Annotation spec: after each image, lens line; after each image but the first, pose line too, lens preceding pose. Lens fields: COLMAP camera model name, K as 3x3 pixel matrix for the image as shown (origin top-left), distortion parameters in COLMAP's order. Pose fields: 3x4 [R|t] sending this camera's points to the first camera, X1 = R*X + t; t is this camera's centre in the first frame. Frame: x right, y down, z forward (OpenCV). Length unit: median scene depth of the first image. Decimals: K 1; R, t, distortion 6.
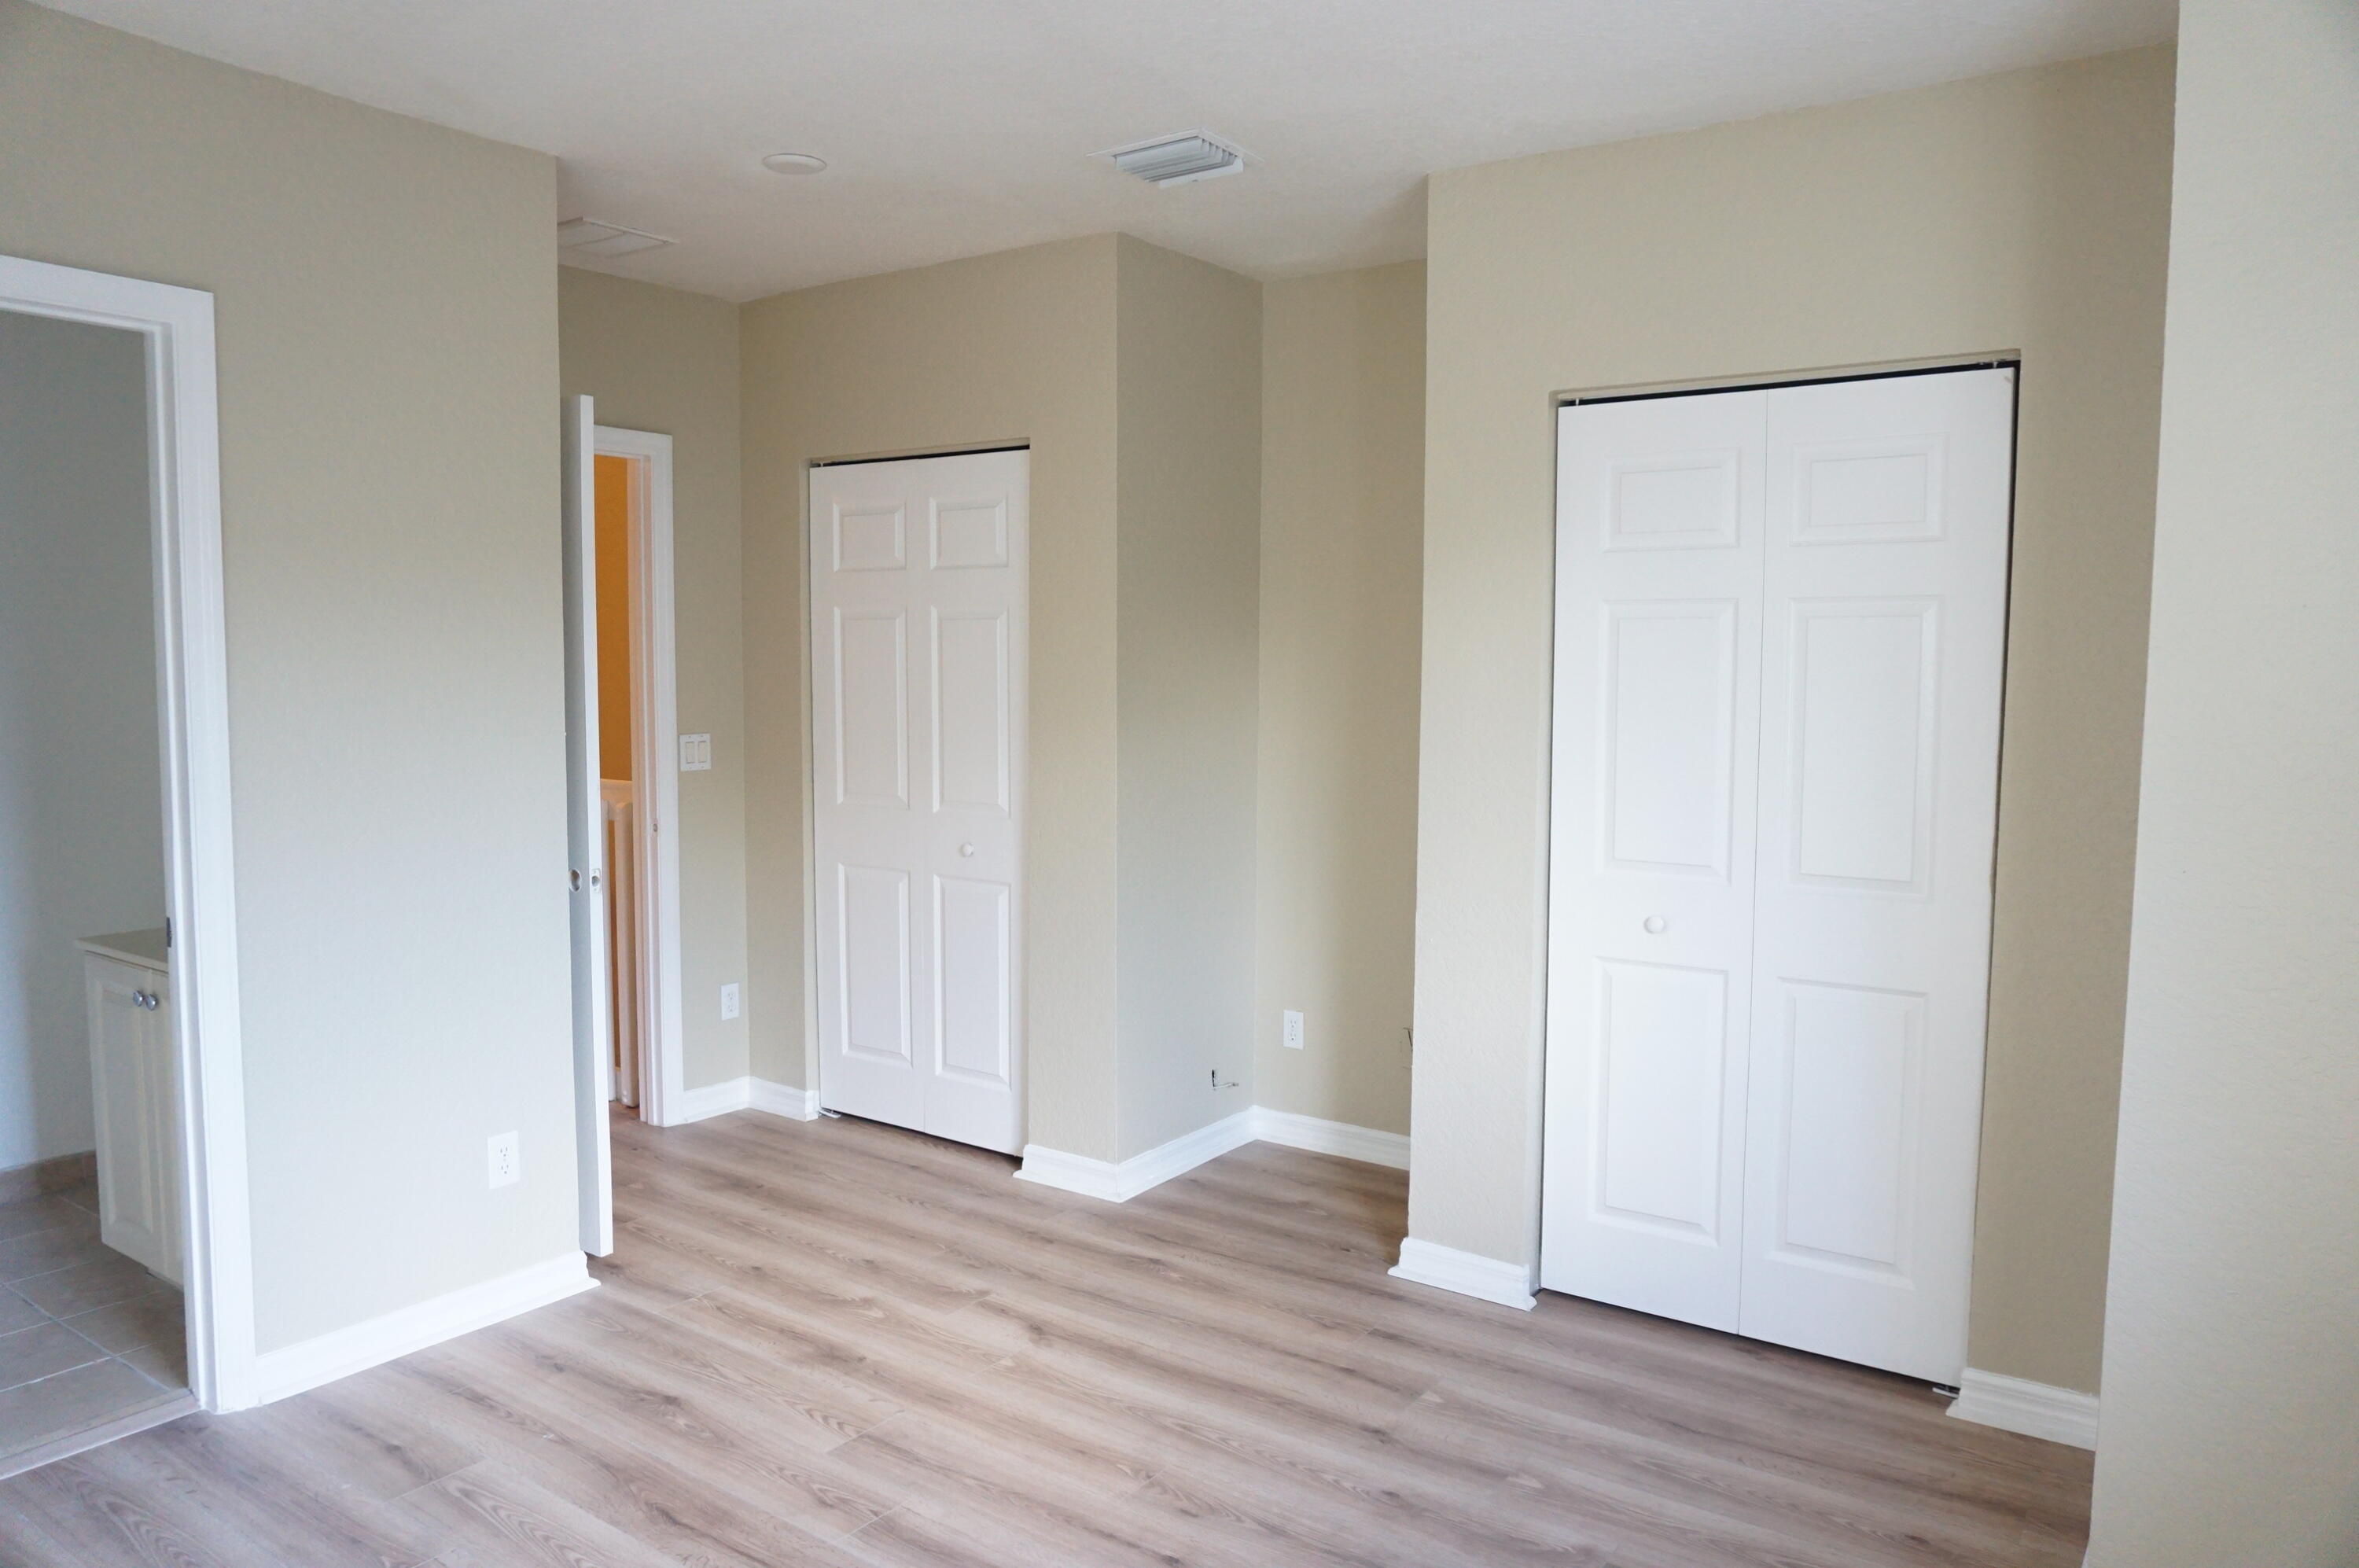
lens RADIAL K [[1582.0, 0, 1179.5], [0, 1582.0, 784.0], [0, 0, 1]] dist [-0.023308, 0.006209]
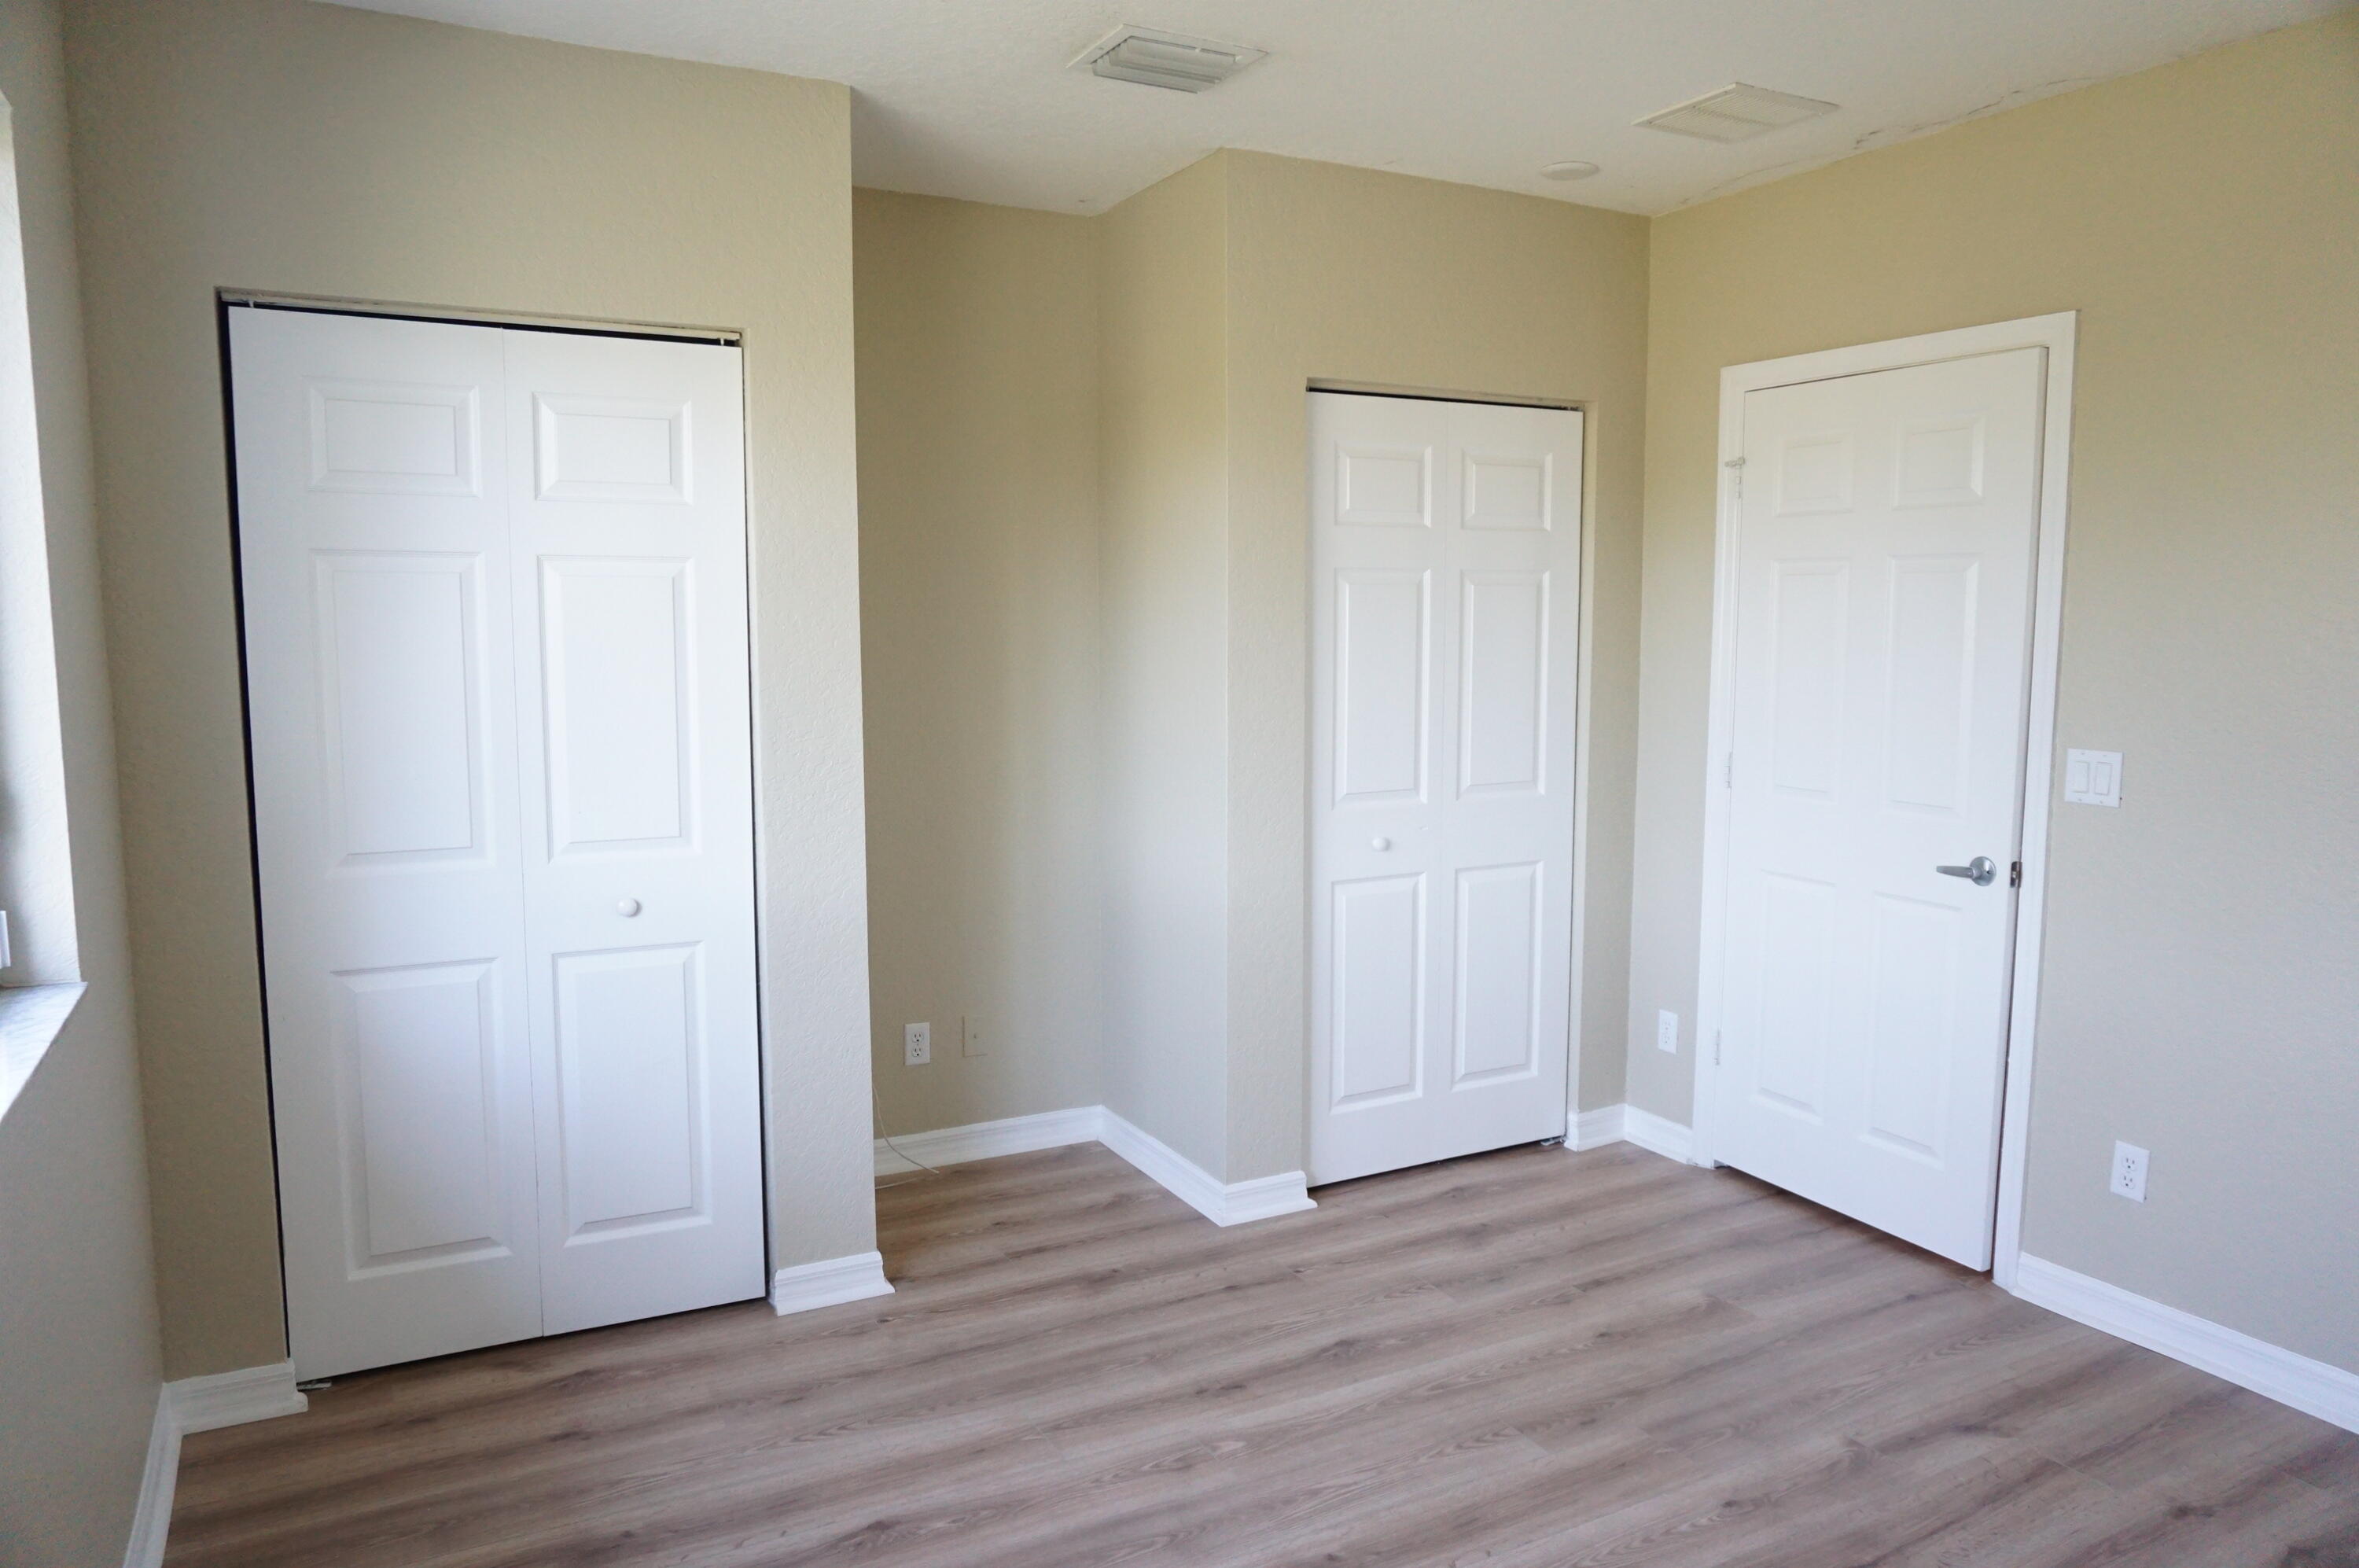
lens RADIAL K [[1615.2, 0, 1179.5], [0, 1615.2, 784.0], [0, 0, 1]] dist [0.023505, 0.001263]
pose [[0.442282, -0.100039, 0.891279, -0.802063], [0.080473, 0.994178, 0.071655, -0.052686], [-0.893258, 0.040032, 0.447758, 0.559525]]
